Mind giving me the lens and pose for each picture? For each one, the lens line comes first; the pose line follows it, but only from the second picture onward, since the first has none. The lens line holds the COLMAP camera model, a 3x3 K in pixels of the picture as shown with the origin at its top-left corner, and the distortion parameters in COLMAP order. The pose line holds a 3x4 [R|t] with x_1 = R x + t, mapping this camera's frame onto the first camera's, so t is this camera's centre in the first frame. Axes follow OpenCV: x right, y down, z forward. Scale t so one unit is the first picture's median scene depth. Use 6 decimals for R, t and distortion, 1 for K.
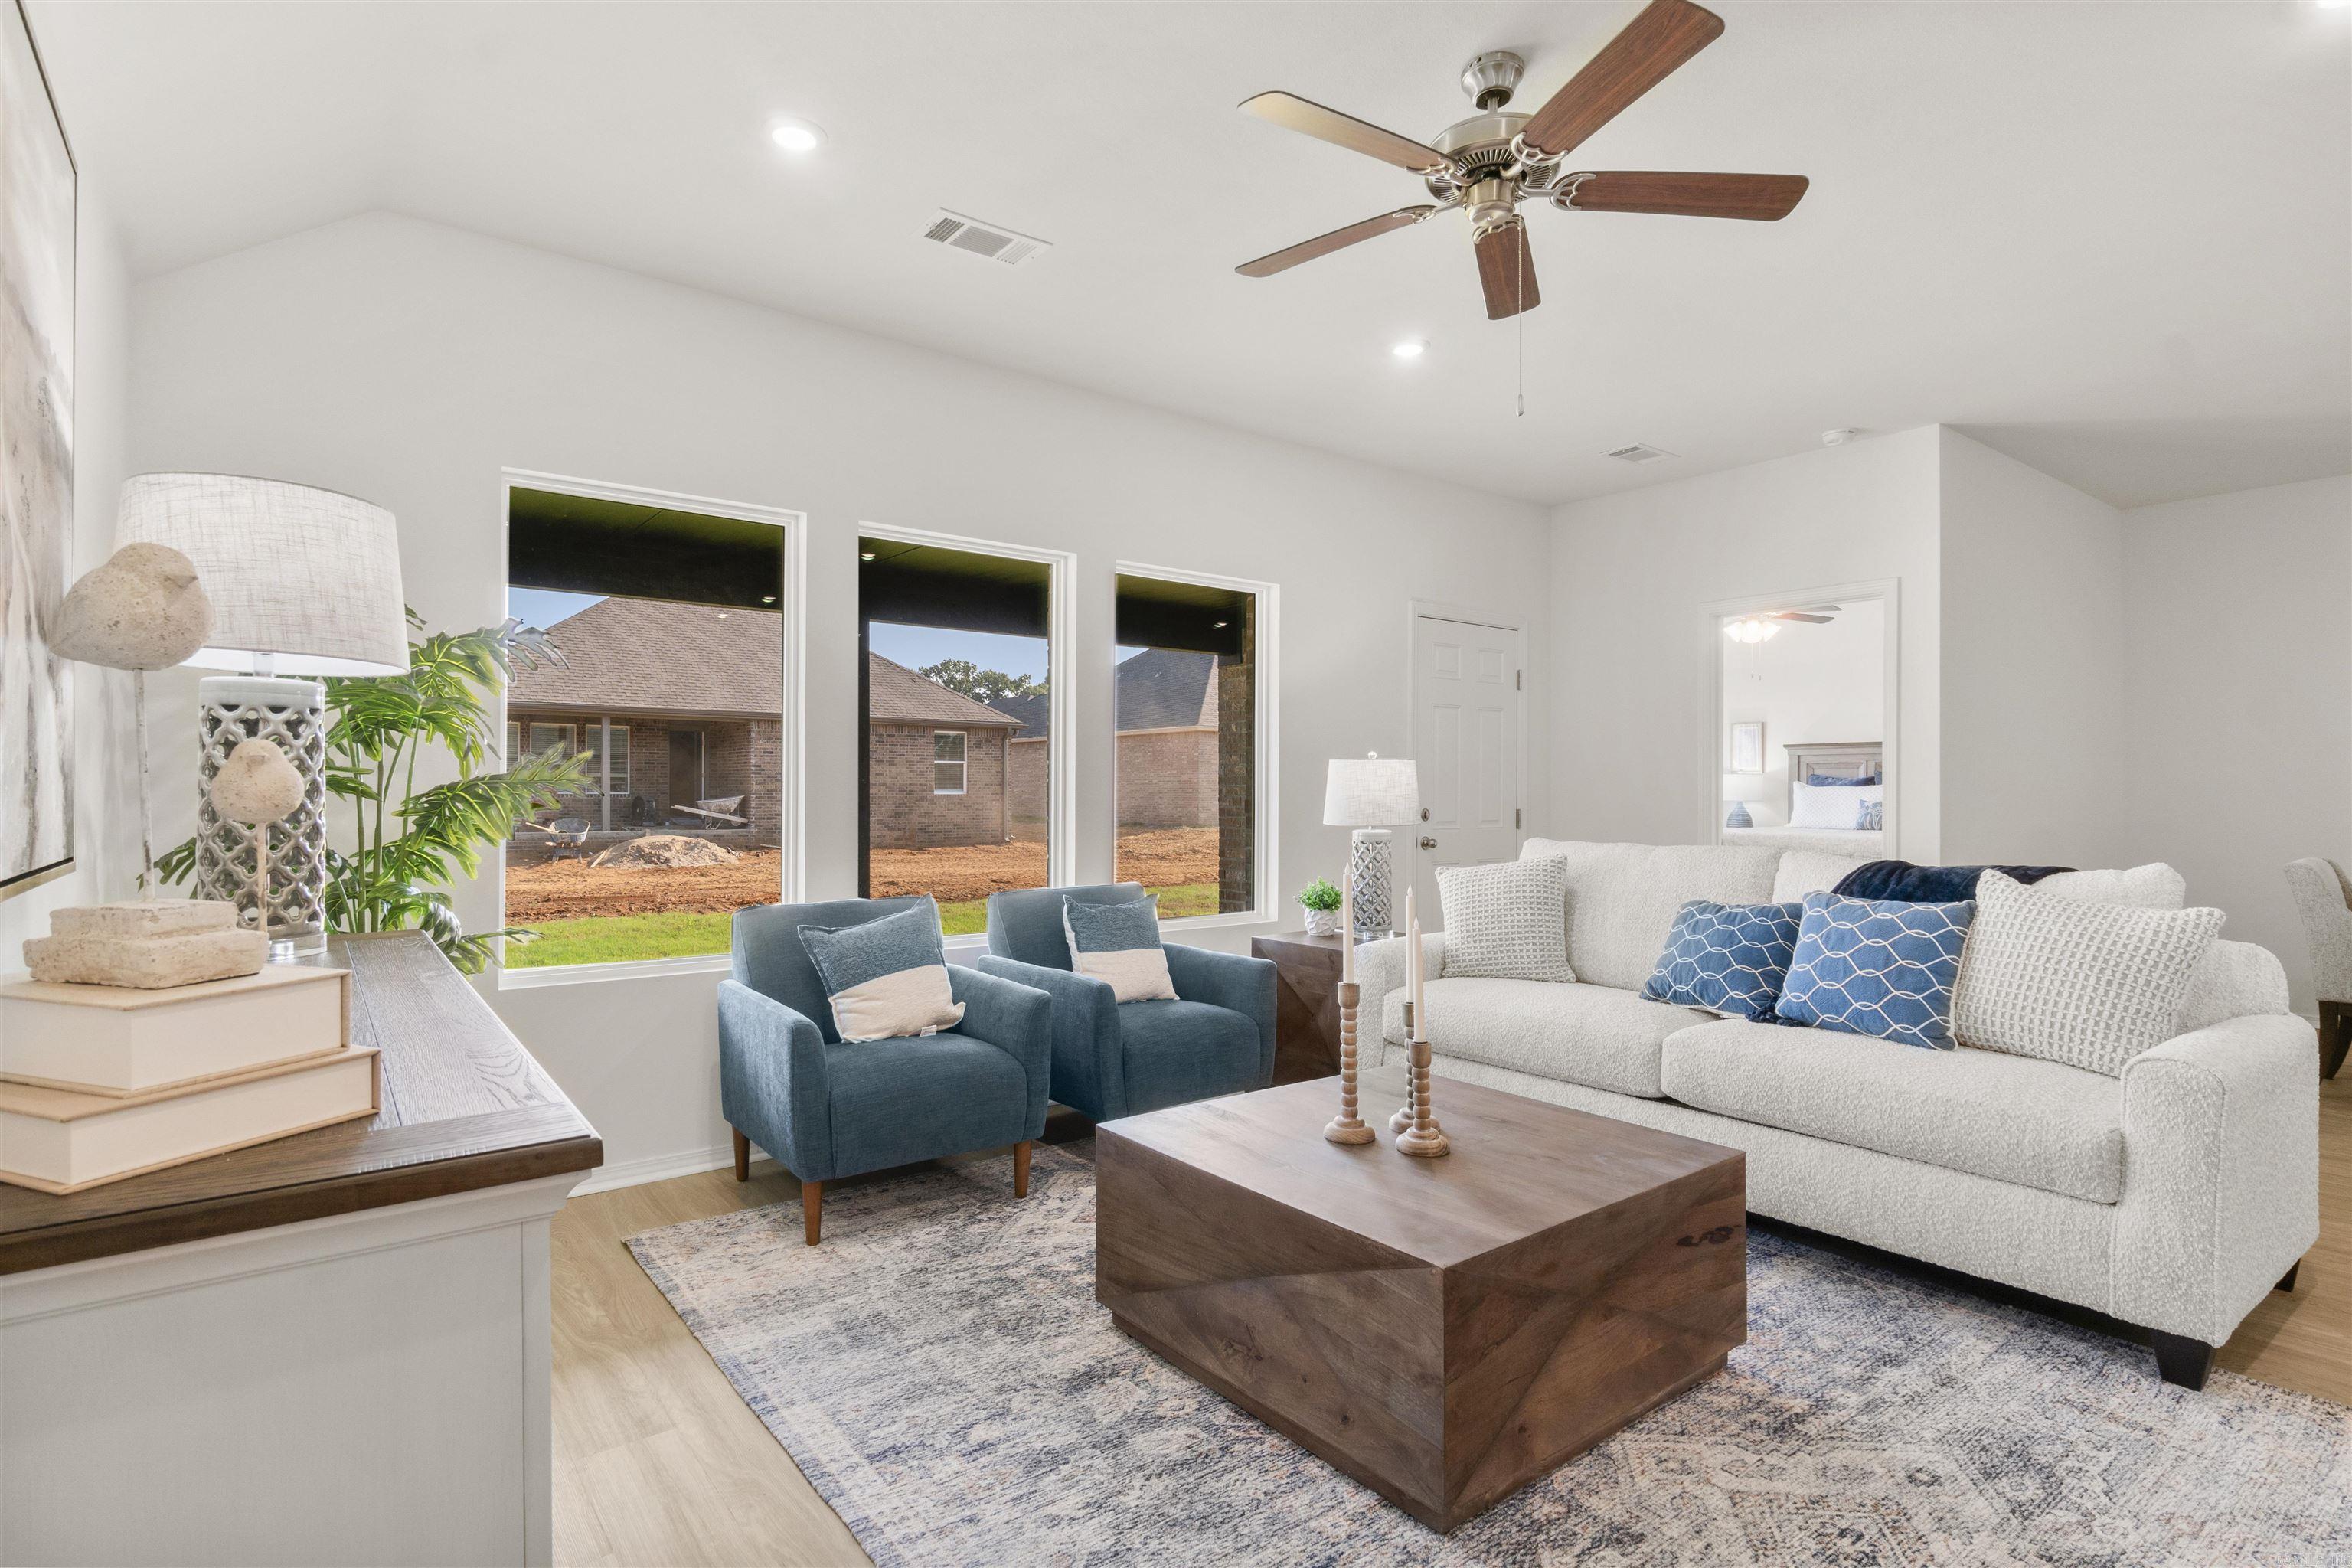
lens RADIAL K [[1153.3, 0, 1158.5], [0, 1153.3, 798.7], [0, 0, 1]] dist [0.004241, -0.000298]
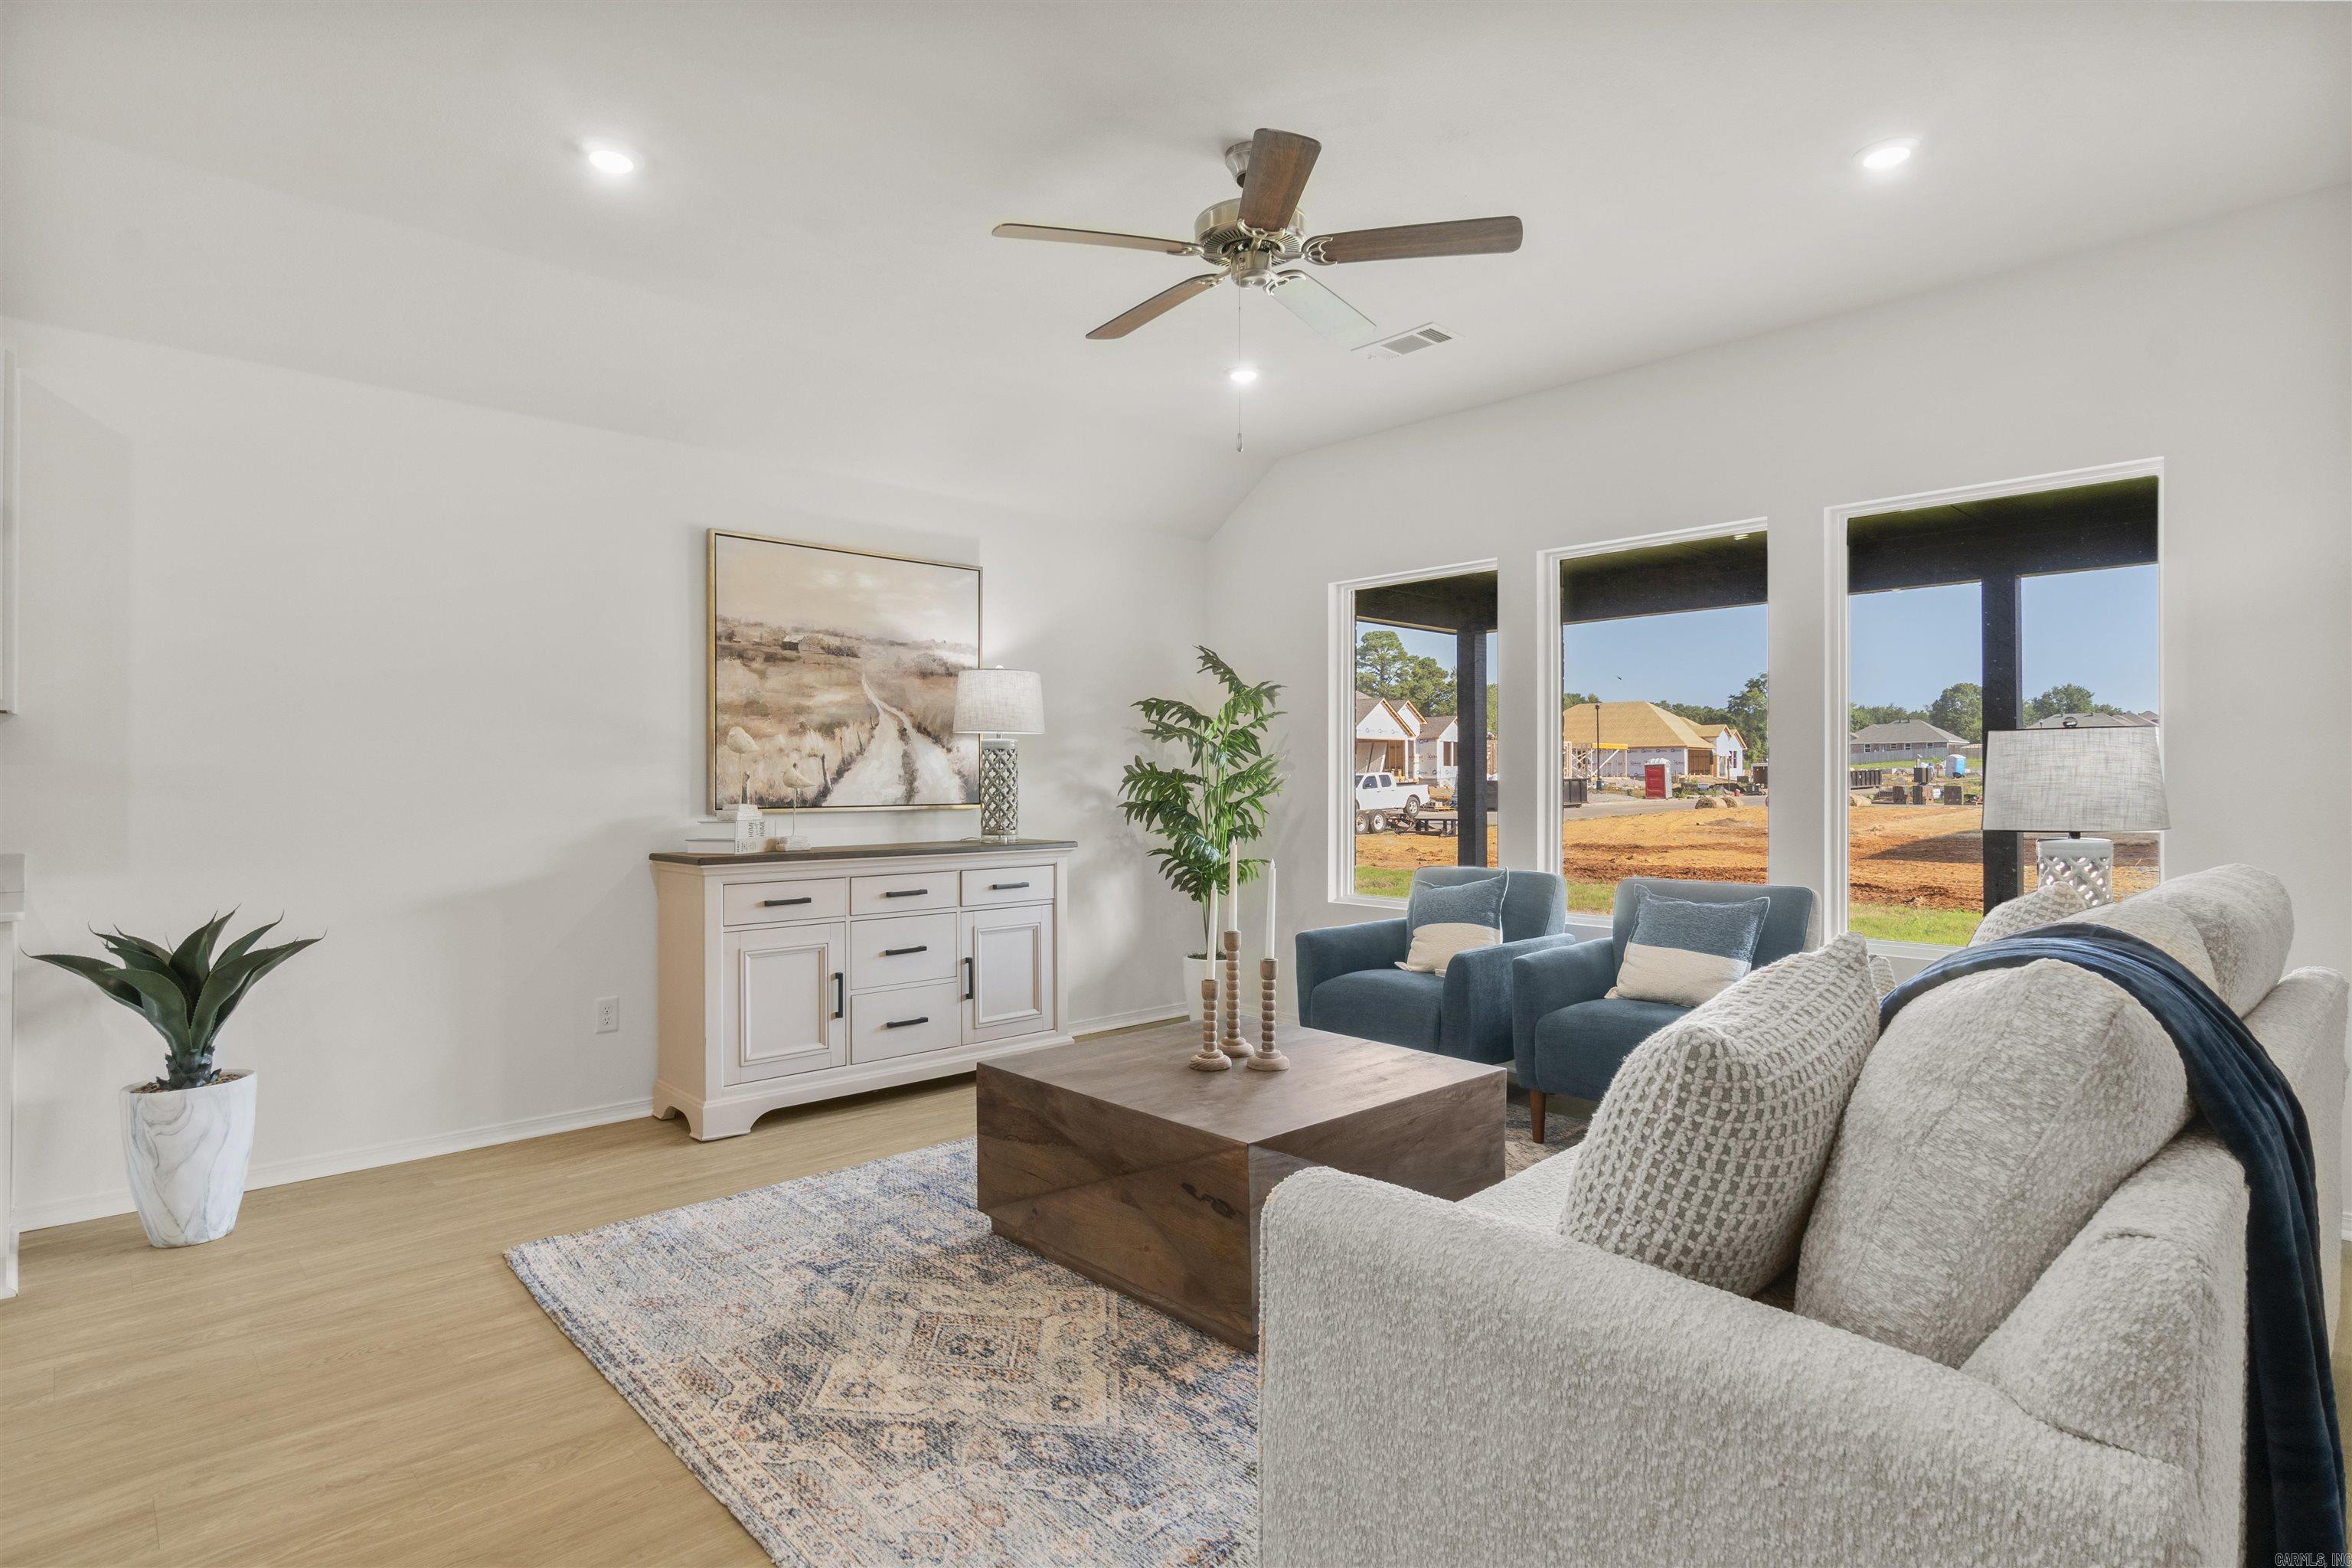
lens RADIAL K [[1200.1, 0, 1153.2], [0, 1200.1, 775.5], [0, 0, 1]] dist [-0.009240, 0.004961]
pose [[0.096131, -0.005607, -0.995353, 1.118730], [-0.003788, 0.999975, -0.005999, -0.000040], [0.995361, 0.004347, 0.096107, 0.604771]]
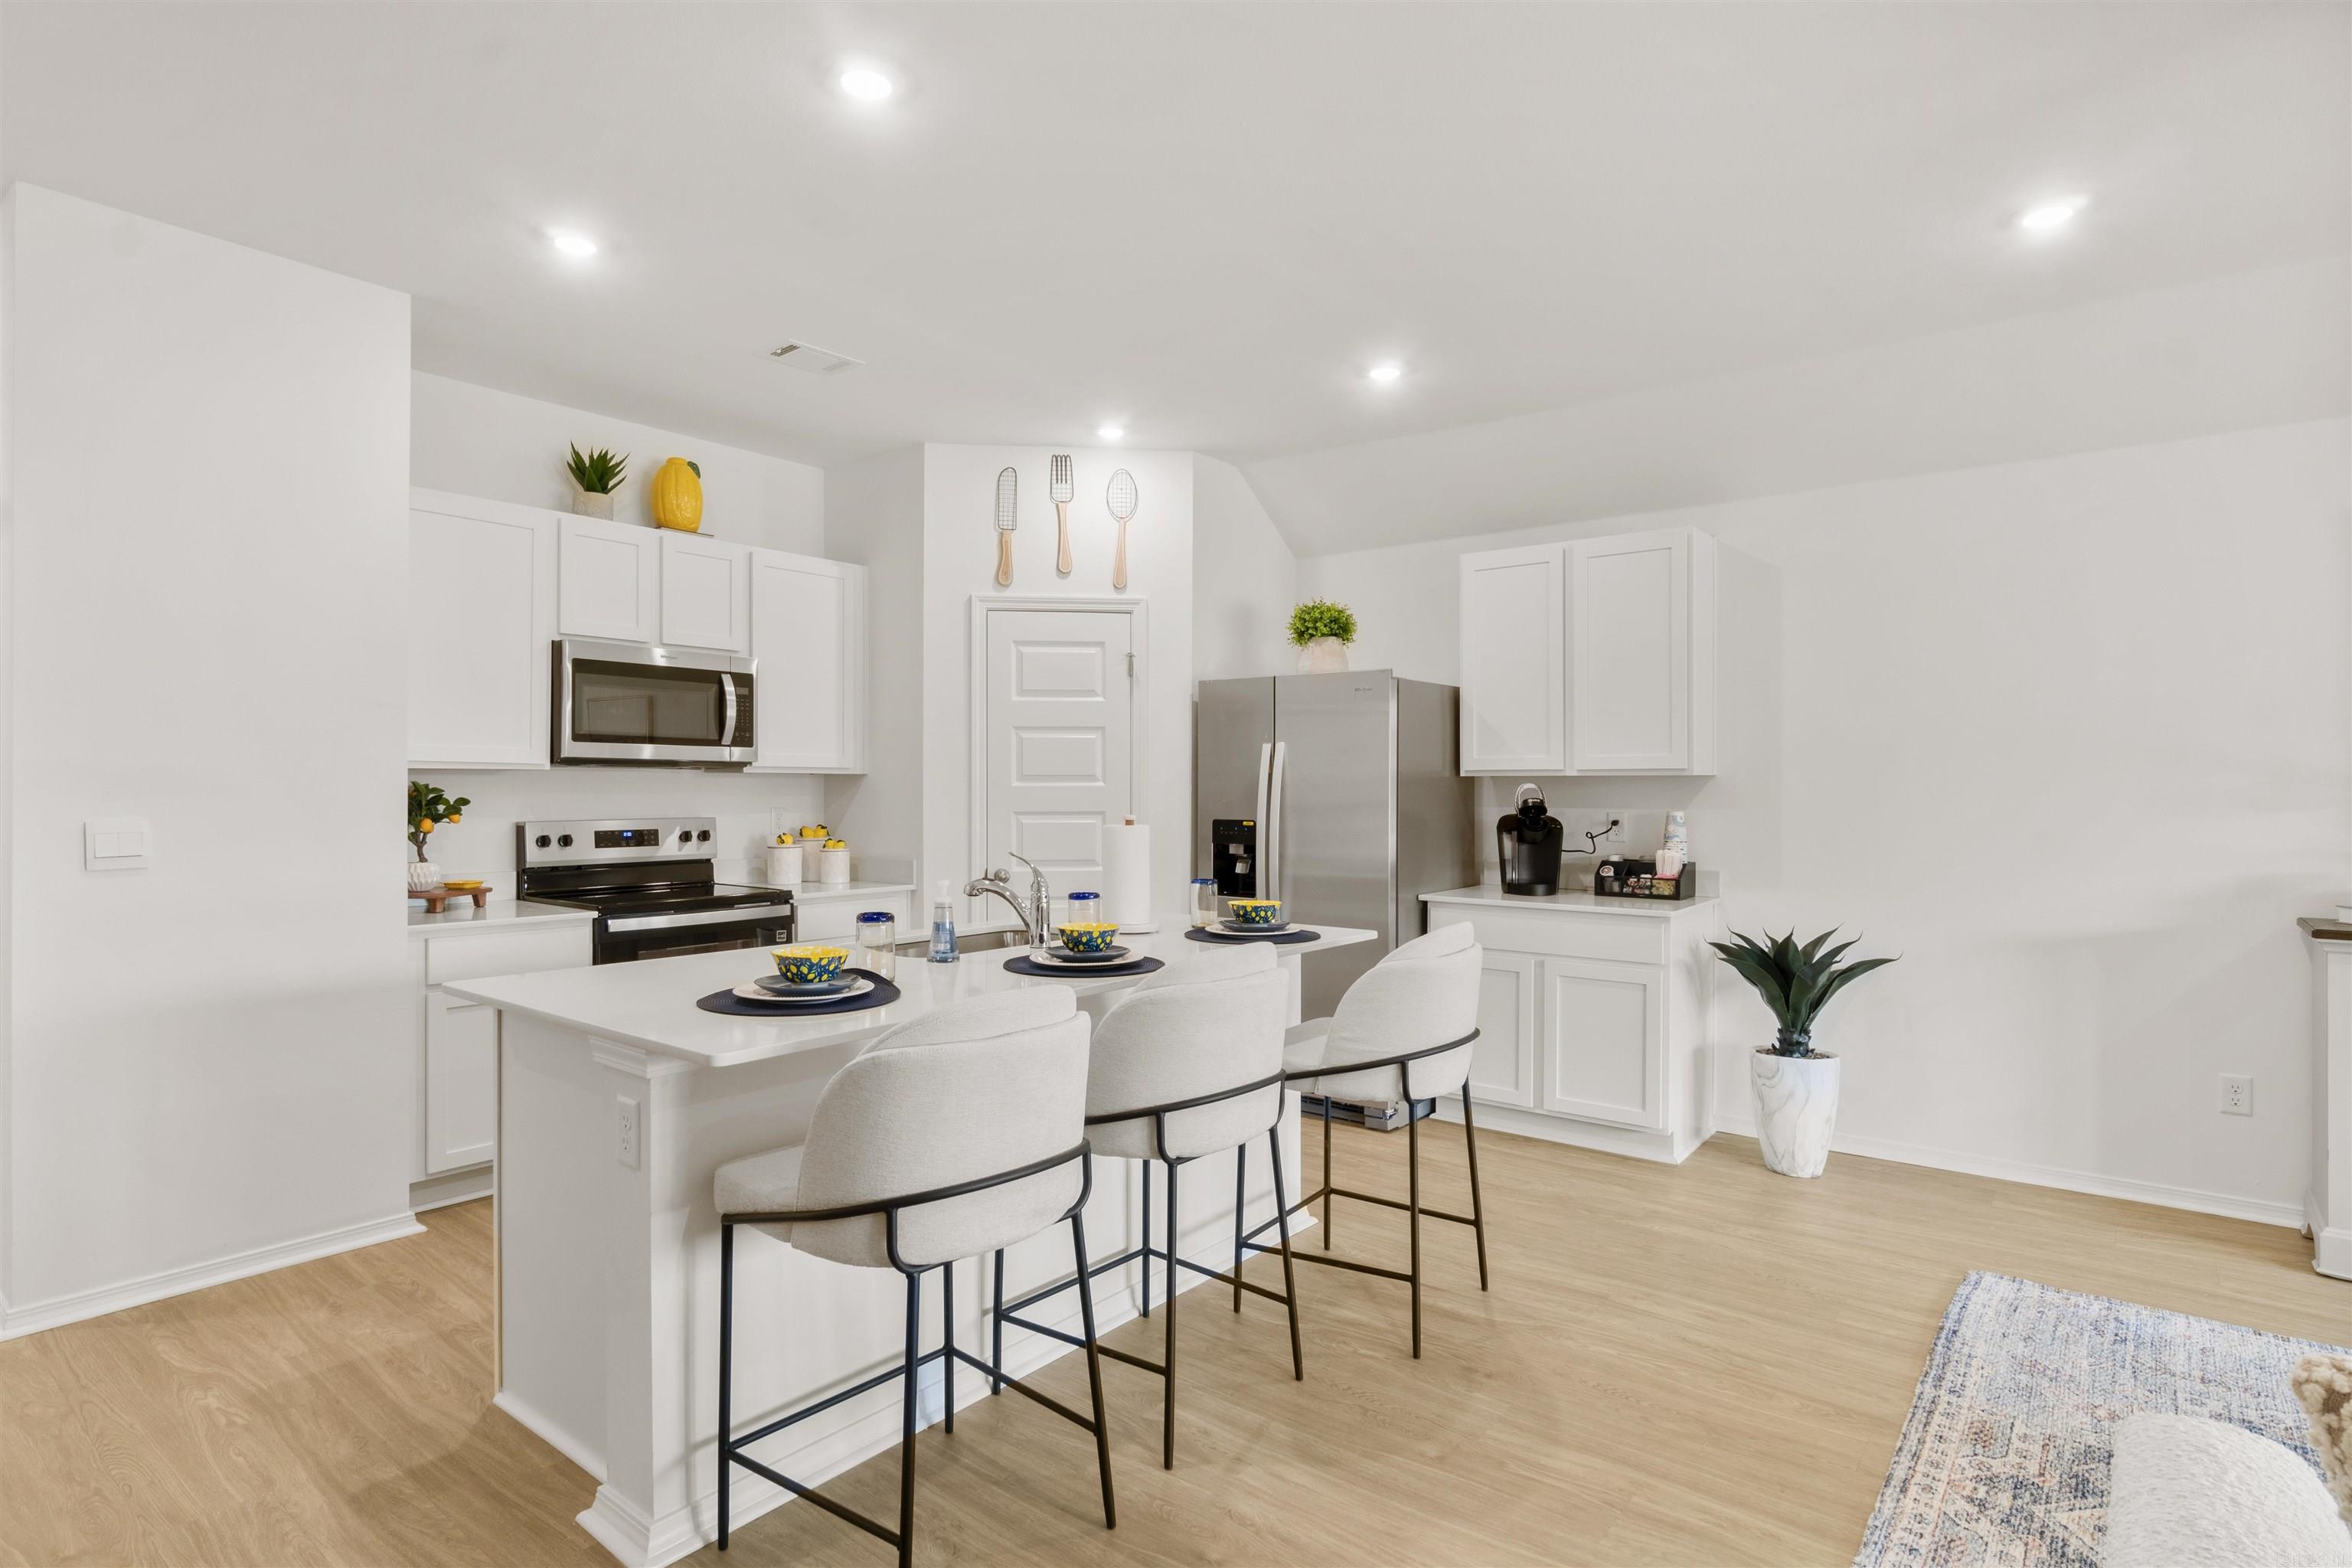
lens RADIAL K [[1200.1, 0, 1161.9], [0, 1200.1, 796.6], [0, 0, 1]] dist [-0.009240, 0.004961]
pose [[-0.970312, -0.001635, -0.241853, 1.043939], [-0.004204, 0.999940, 0.010107, -0.039084], [0.241821, 0.010823, -0.970260, 0.997762]]
